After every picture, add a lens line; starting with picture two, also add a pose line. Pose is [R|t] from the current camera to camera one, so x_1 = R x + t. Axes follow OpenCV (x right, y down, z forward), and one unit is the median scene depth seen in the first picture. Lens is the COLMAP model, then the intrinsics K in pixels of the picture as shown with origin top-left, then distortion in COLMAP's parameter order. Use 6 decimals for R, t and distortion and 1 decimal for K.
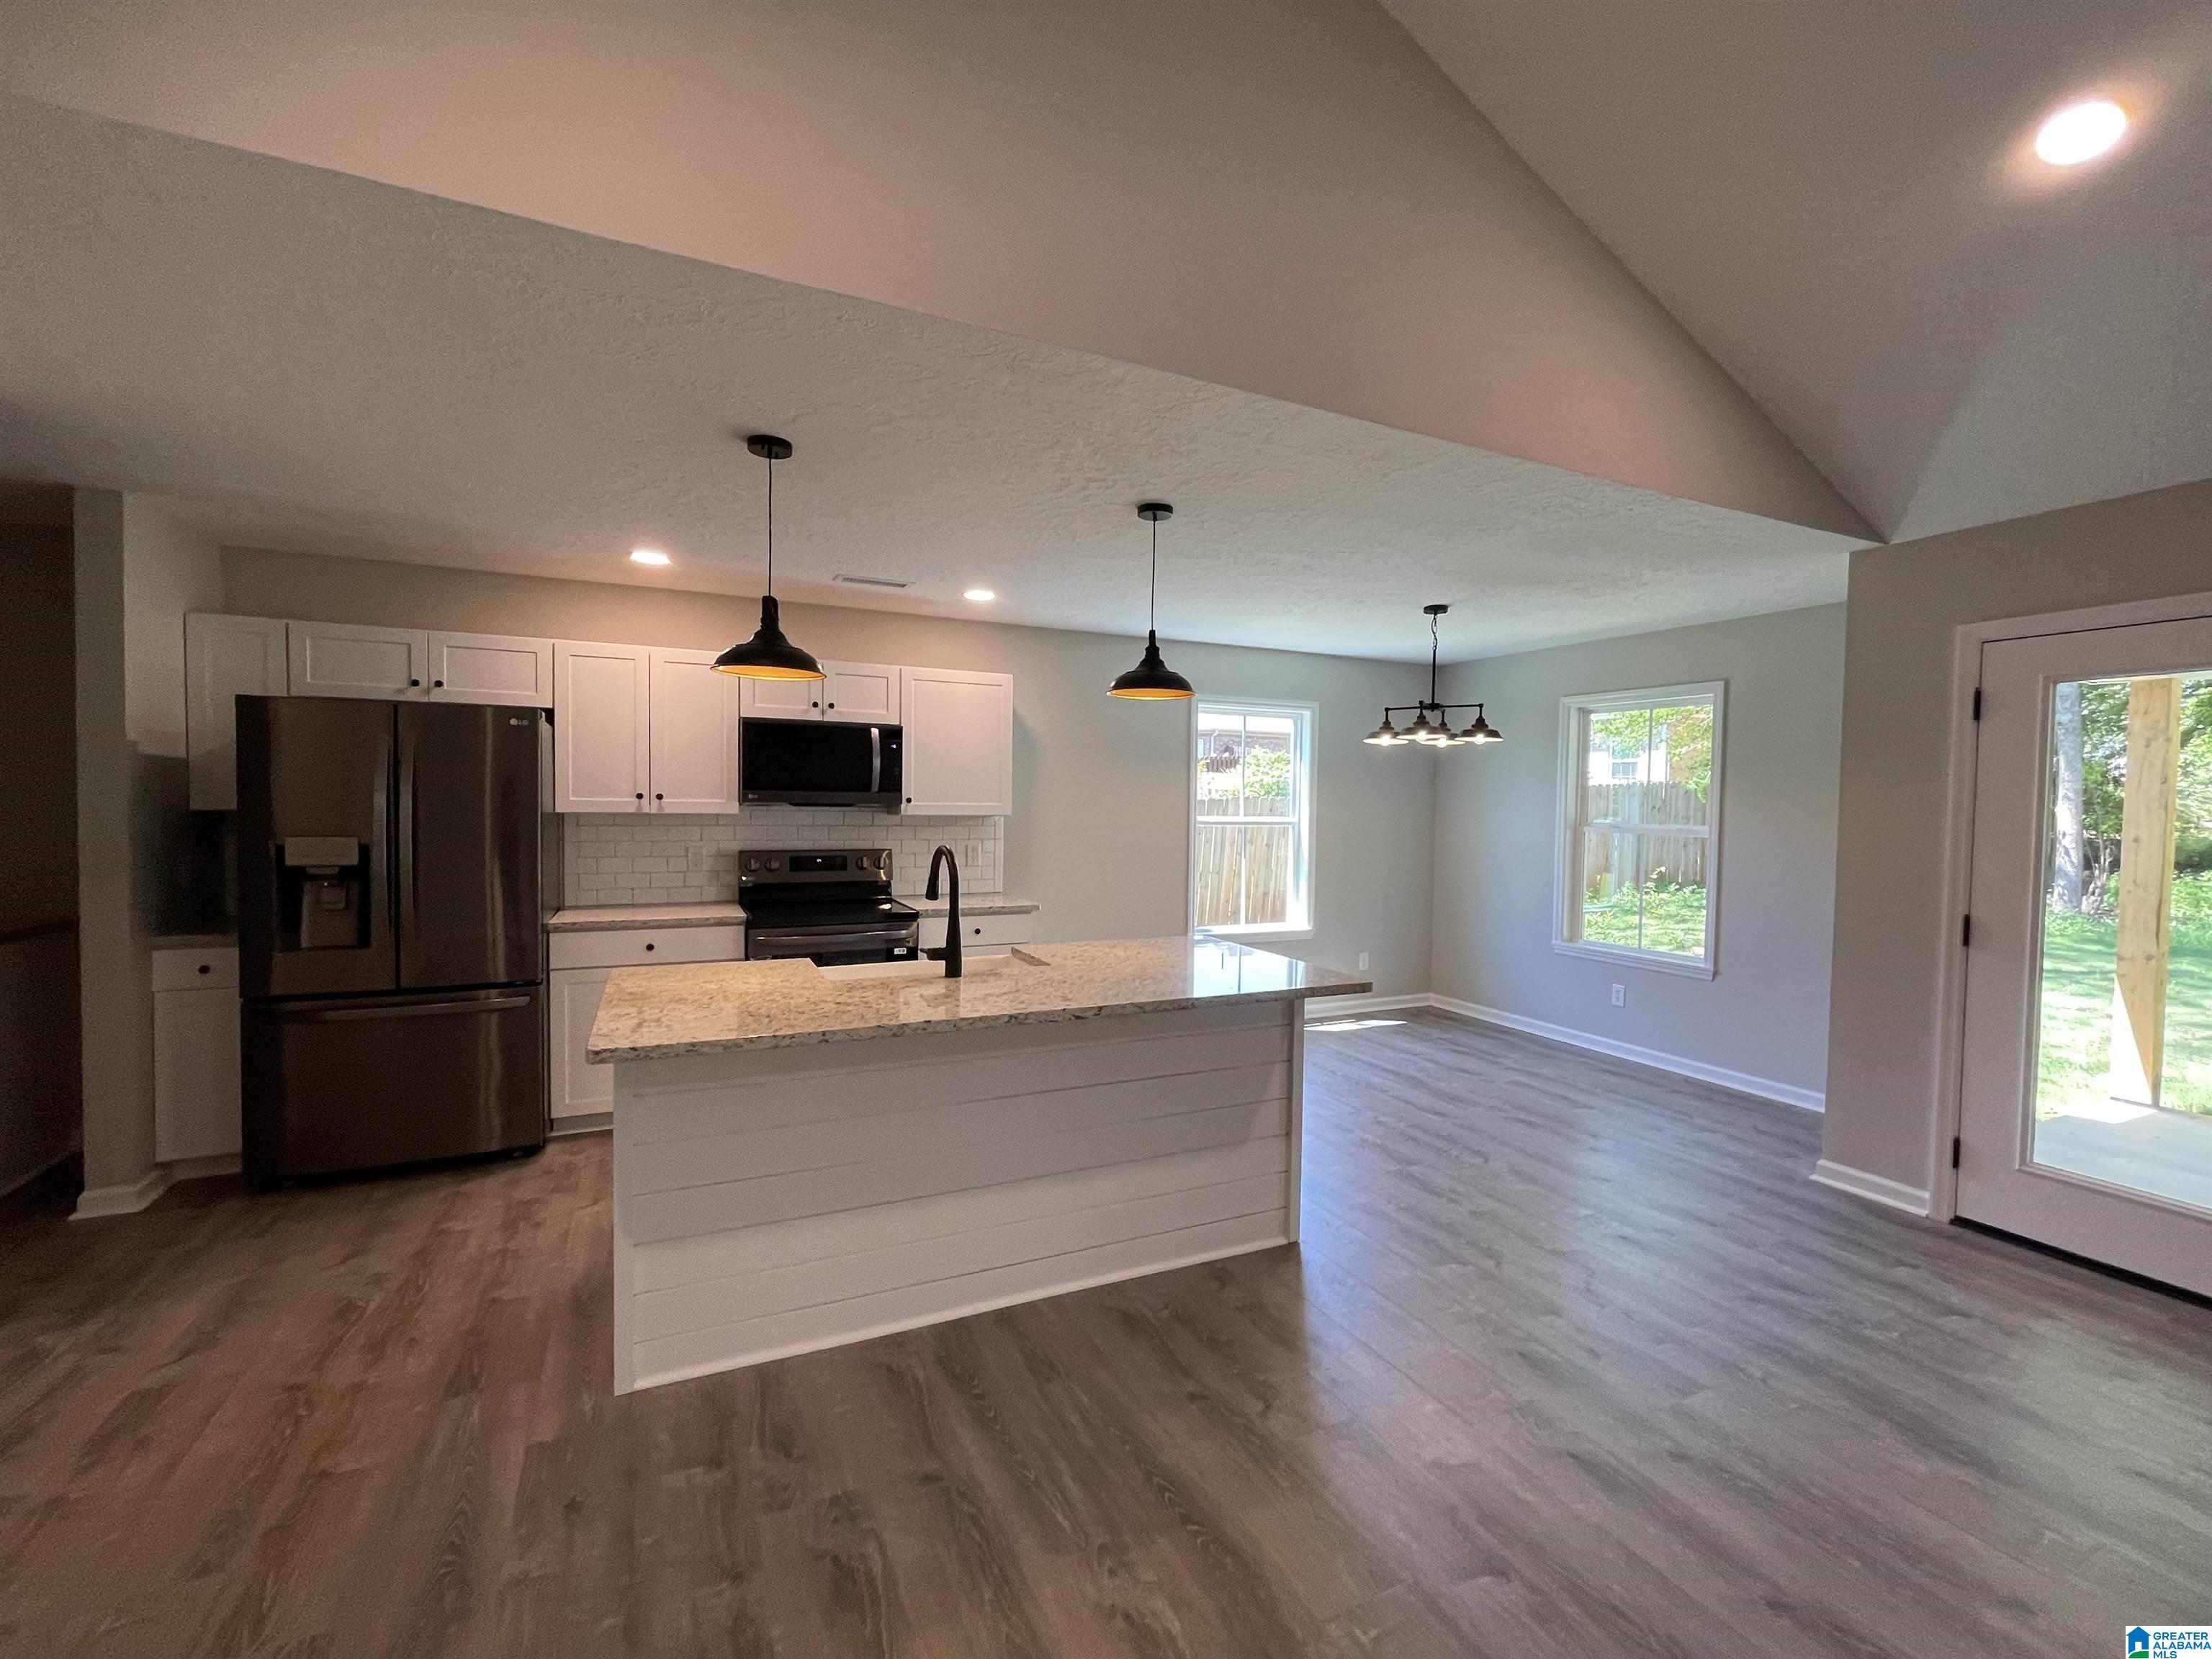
lens RADIAL K [[928.8, 0, 1099.6], [0, 928.8, 831.1], [0, 0, 1]] dist [-0.001508, 0.000073]
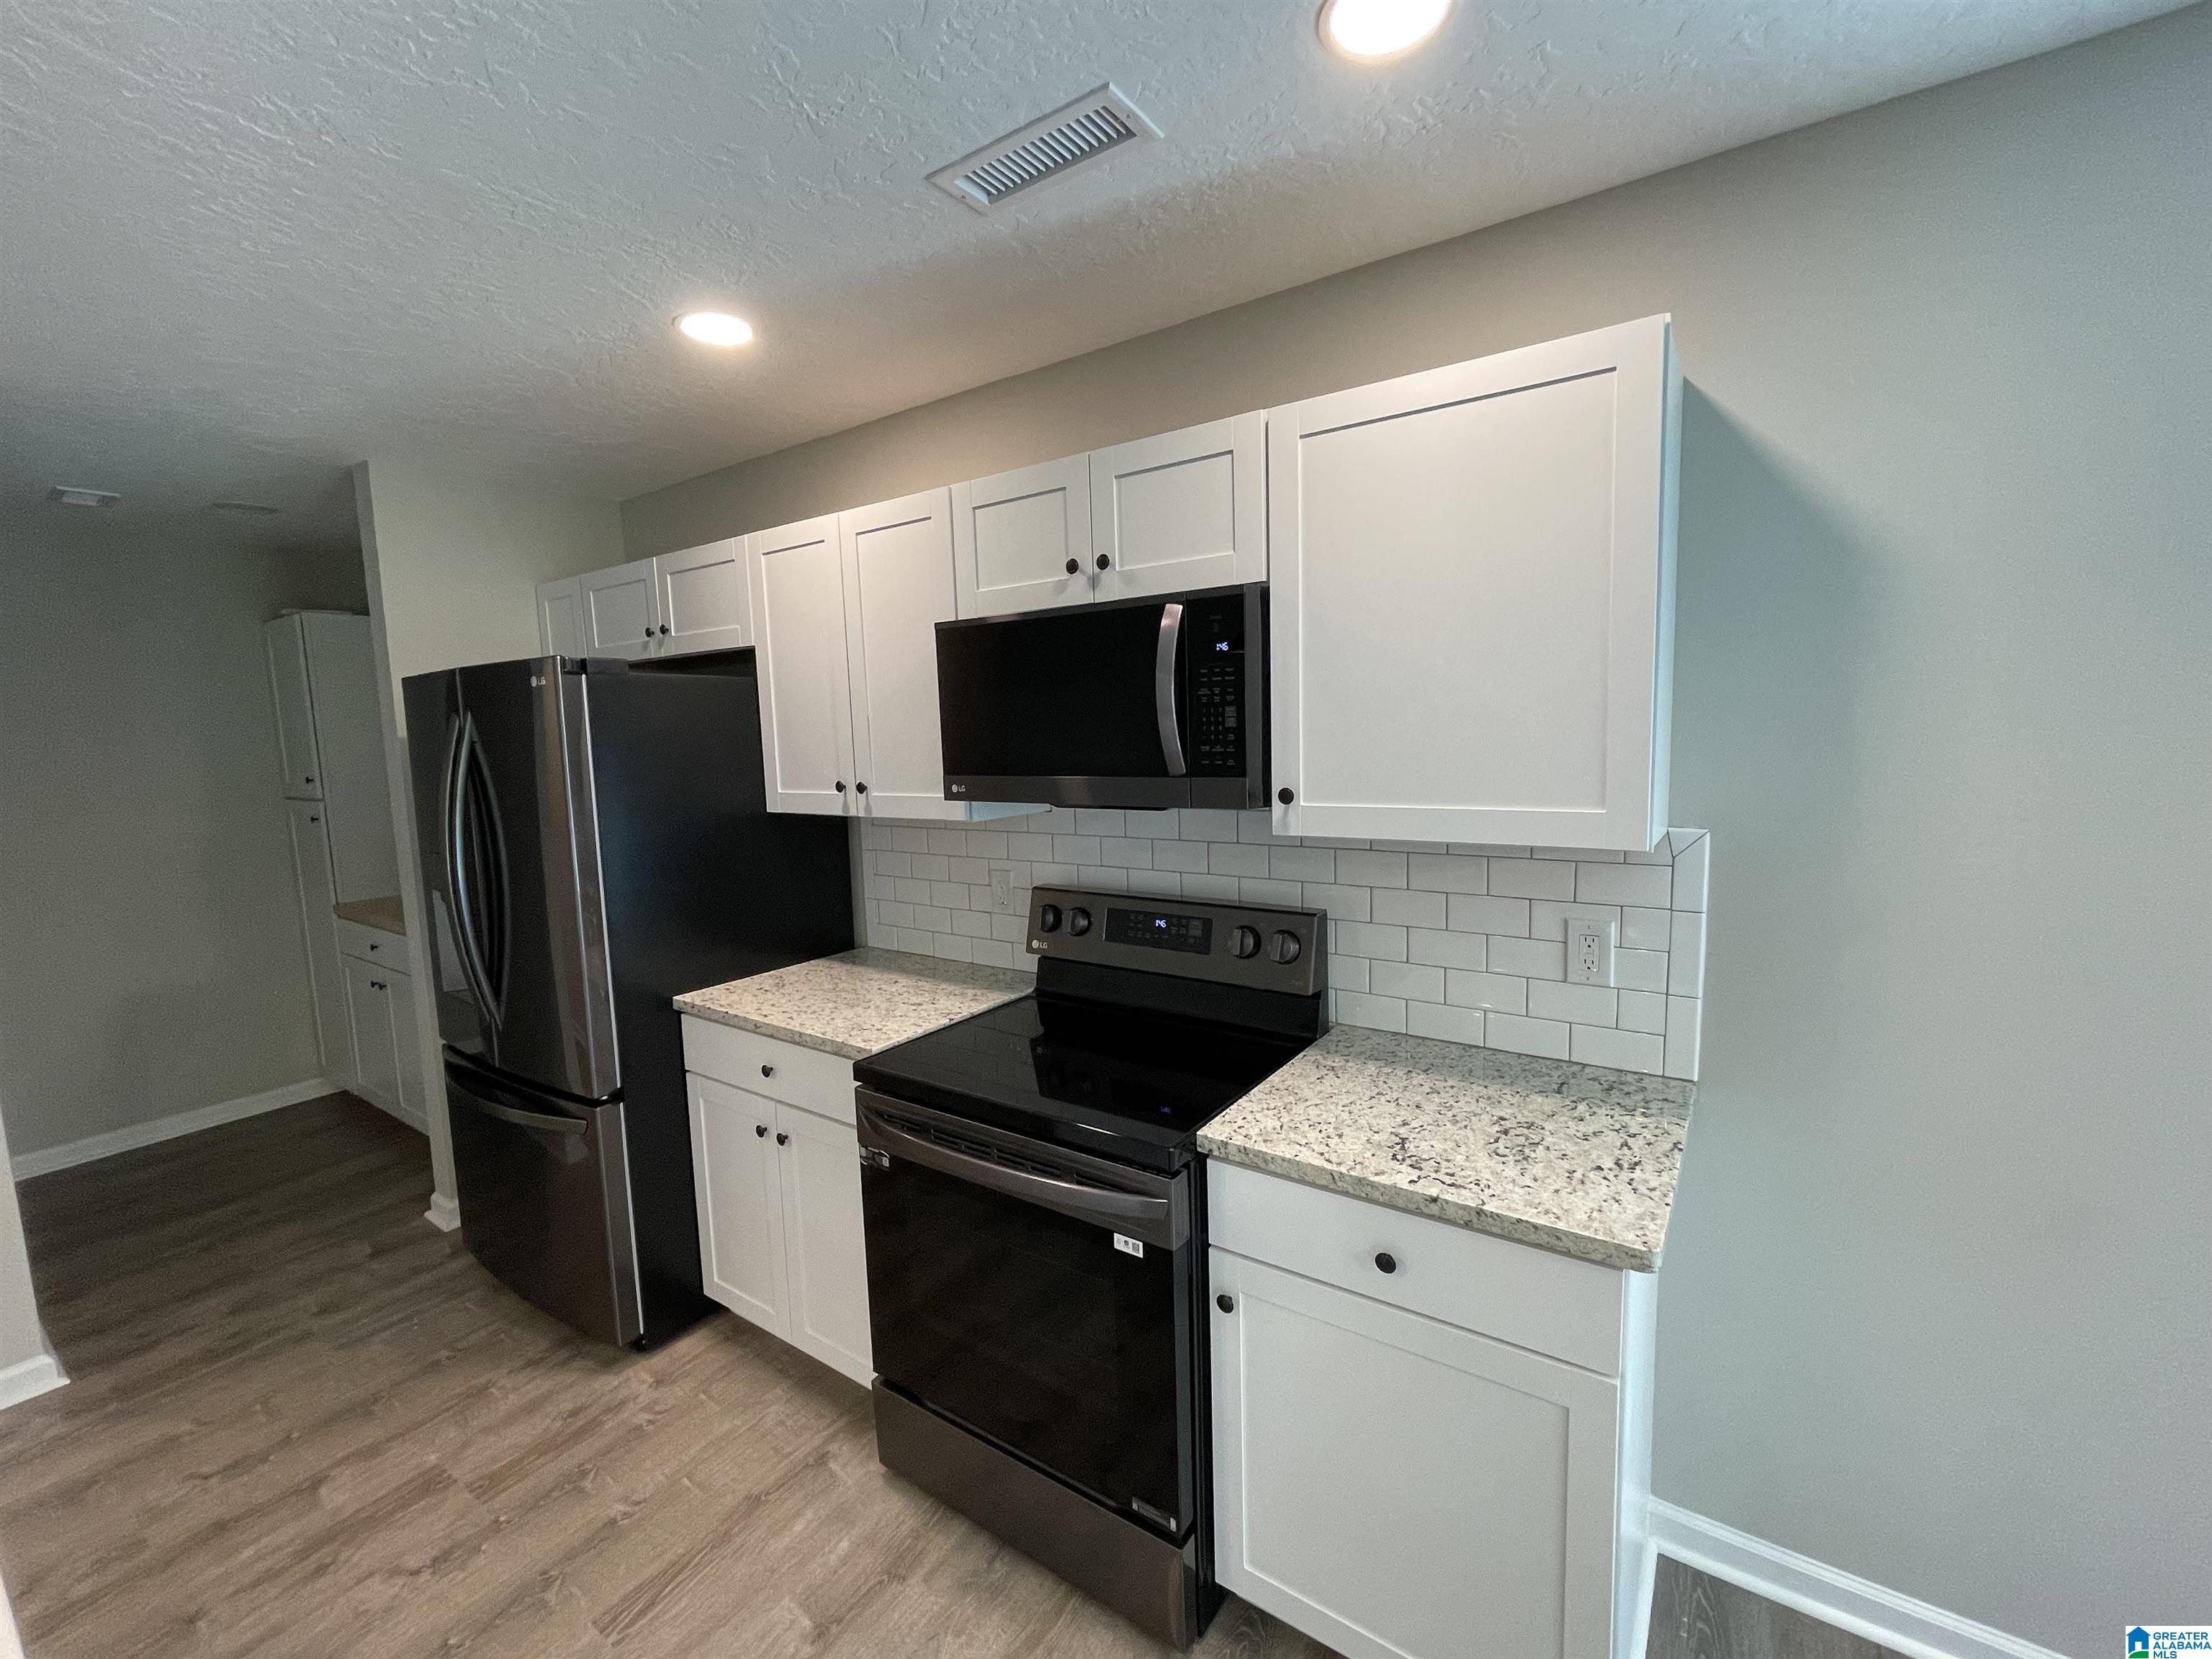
lens RADIAL K [[928.8, 0, 1099.6], [0, 928.8, 831.1], [0, 0, 1]] dist [-0.001508, 0.000073]
pose [[0.495100, 0.067076, -0.866243, 0.068190], [0.010180, 0.996499, 0.082980, -0.051230], [0.868776, -0.049902, 0.492684, 0.785108]]
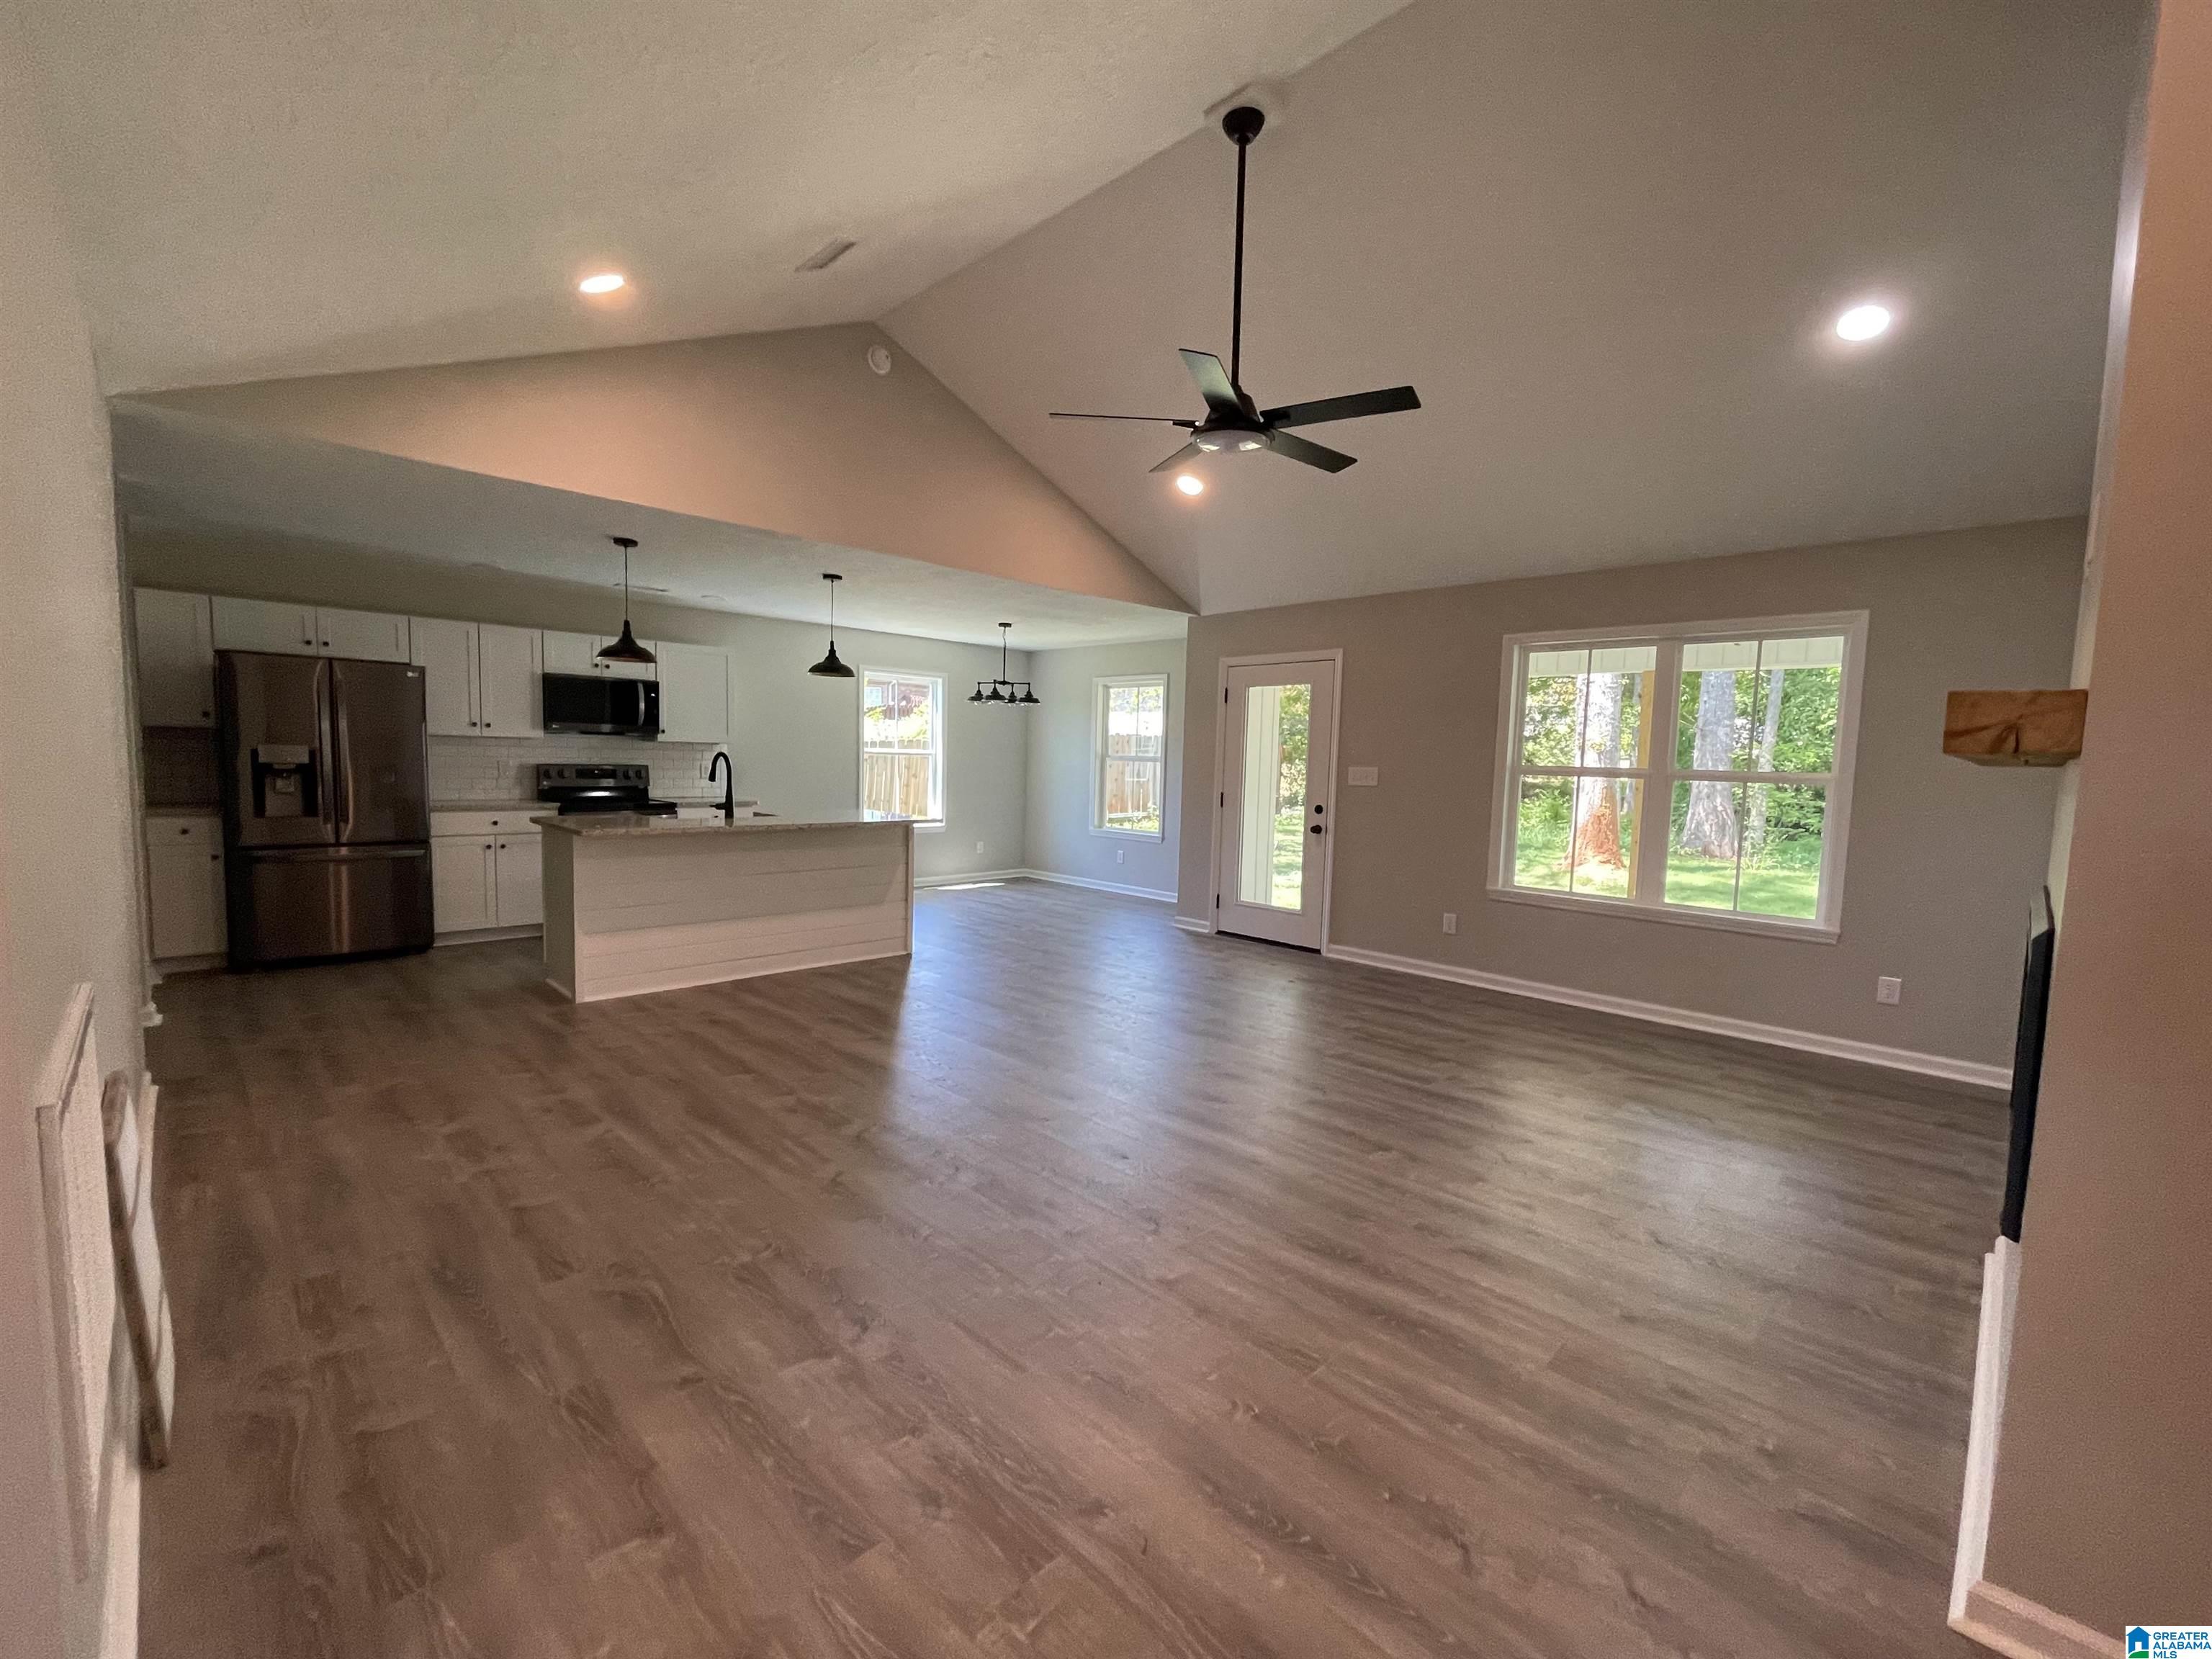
lens RADIAL K [[916.1, 0, 1106.0], [0, 916.1, 829.5], [0, 0, 1]] dist [0.000084, 0.000105]
pose [[0.940128, -0.015837, 0.340454, -0.041642], [-0.002780, 0.998530, 0.054126, 0.043989], [-0.340811, -0.051832, 0.938702, -0.668344]]
